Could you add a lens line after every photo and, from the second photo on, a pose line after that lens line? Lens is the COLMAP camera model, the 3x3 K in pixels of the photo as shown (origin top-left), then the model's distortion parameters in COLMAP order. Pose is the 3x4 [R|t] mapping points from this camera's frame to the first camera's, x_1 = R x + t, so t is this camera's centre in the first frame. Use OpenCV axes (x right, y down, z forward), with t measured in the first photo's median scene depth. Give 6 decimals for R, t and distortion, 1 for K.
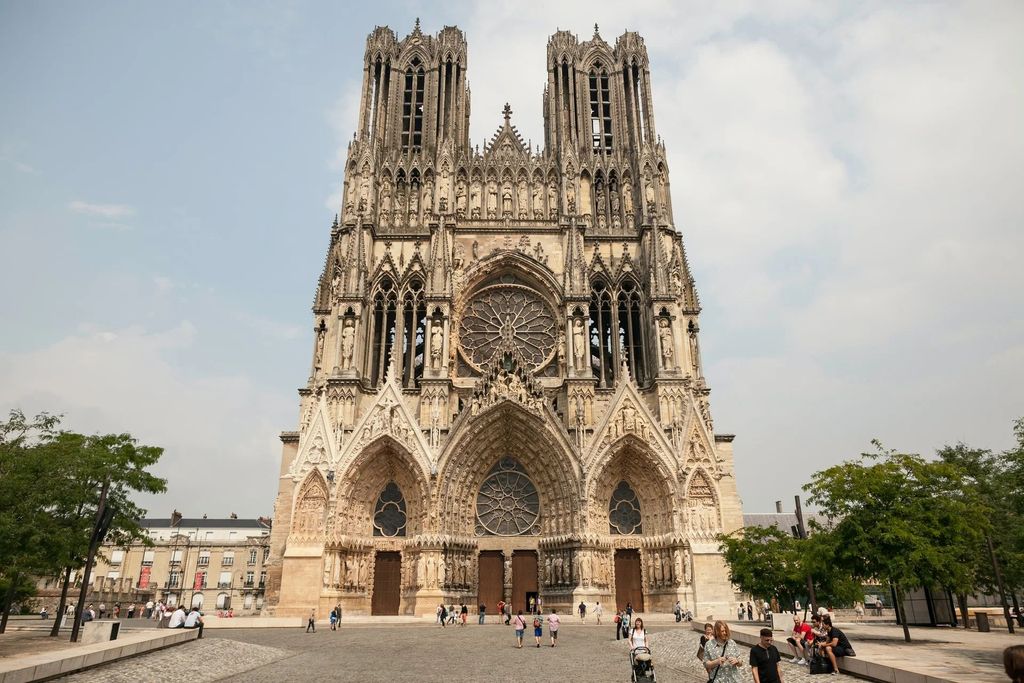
lens RADIAL K [[641.6, 0, 512.0], [0, 641.6, 341.5], [0, 0, 1]] dist [-0.043114, -0.000164]
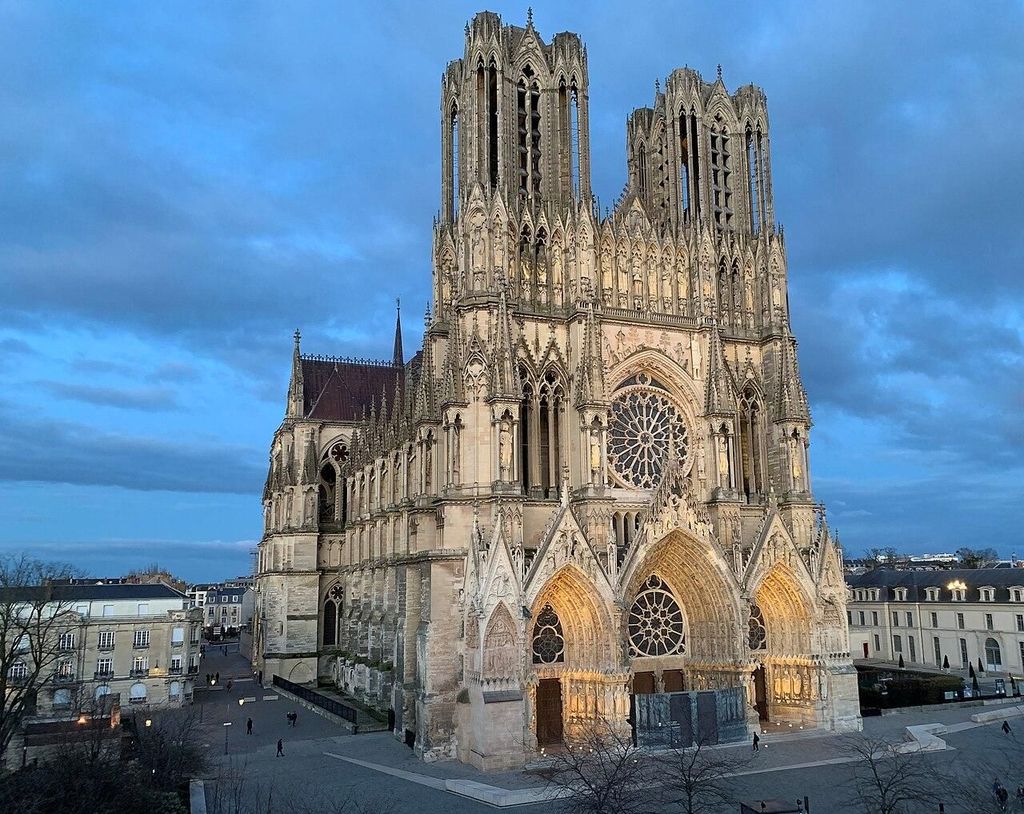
lens RADIAL K [[829.7, 0, 512.0], [0, 829.7, 407.0], [0, 0, 1]] dist [0.078296, -0.246424]
pose [[0.930094, 0.062682, 0.361934, -0.623800], [-0.125791, 0.980107, 0.153516, -0.219919], [-0.345111, -0.188313, 0.919476, -0.048334]]
